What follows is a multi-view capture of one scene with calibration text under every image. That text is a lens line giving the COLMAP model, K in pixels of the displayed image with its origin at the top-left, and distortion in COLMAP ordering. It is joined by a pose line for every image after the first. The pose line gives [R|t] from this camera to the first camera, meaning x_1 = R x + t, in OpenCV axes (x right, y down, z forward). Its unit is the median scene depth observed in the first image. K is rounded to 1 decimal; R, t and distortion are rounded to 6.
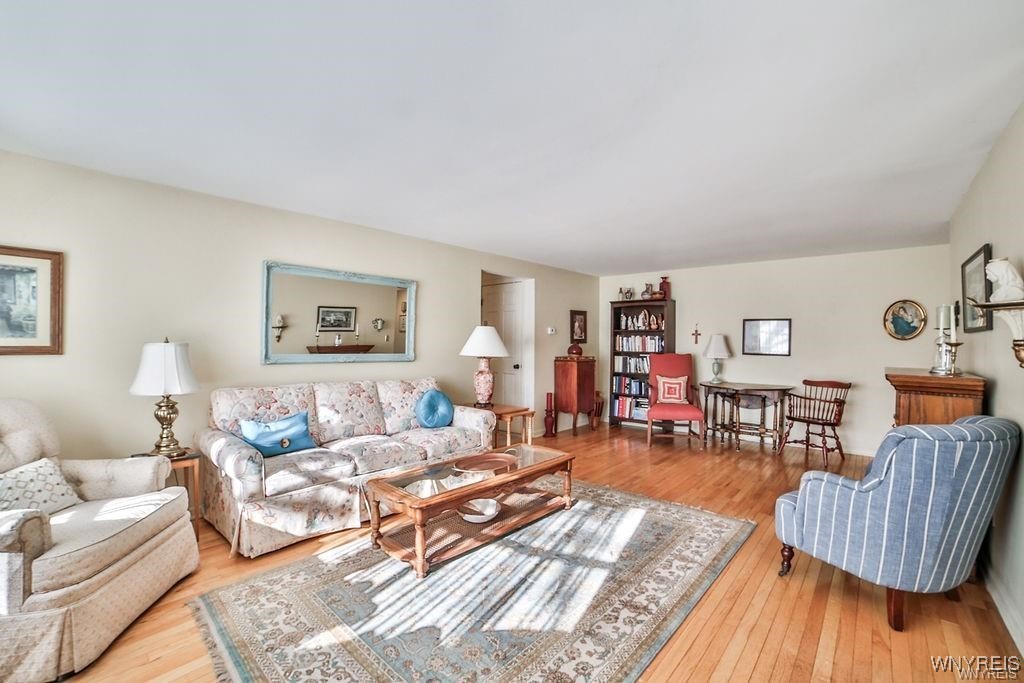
lens RADIAL K [[433.7, 0, 516.3], [0, 433.7, 345.9], [0, 0, 1]] dist [-0.086068, 0.000159]
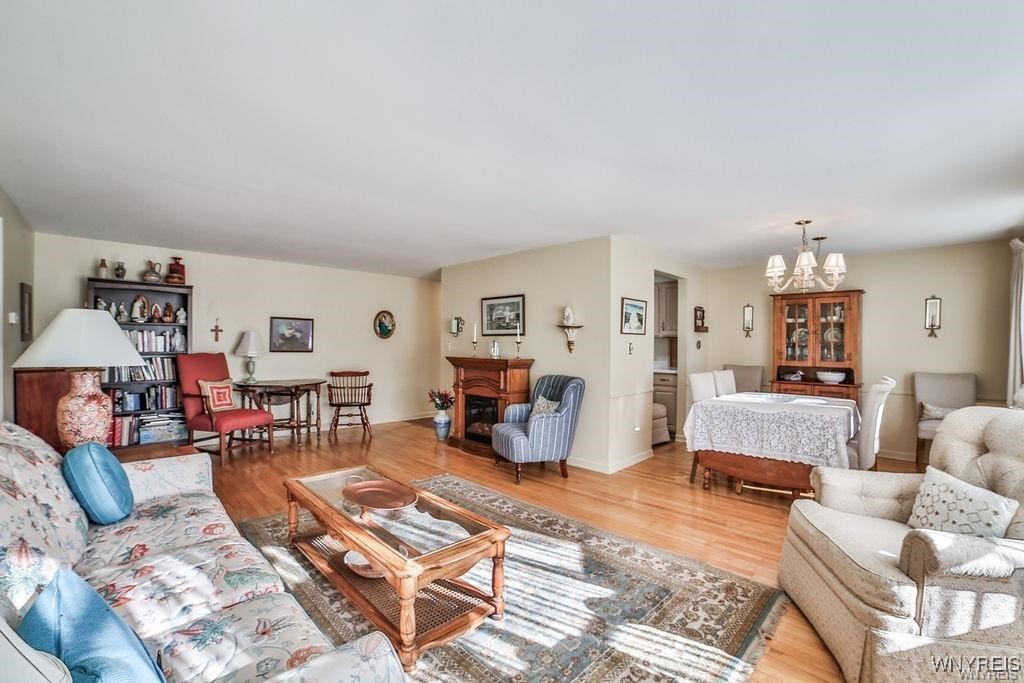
lens RADIAL K [[433.7, 0, 516.3], [0, 433.7, 345.9], [0, 0, 1]] dist [-0.086068, 0.000159]
pose [[0.024823, -0.012773, 0.999610, -0.534895], [-0.000169, 0.999918, 0.012781, -0.008705], [-0.999692, -0.000487, 0.024819, 0.474077]]
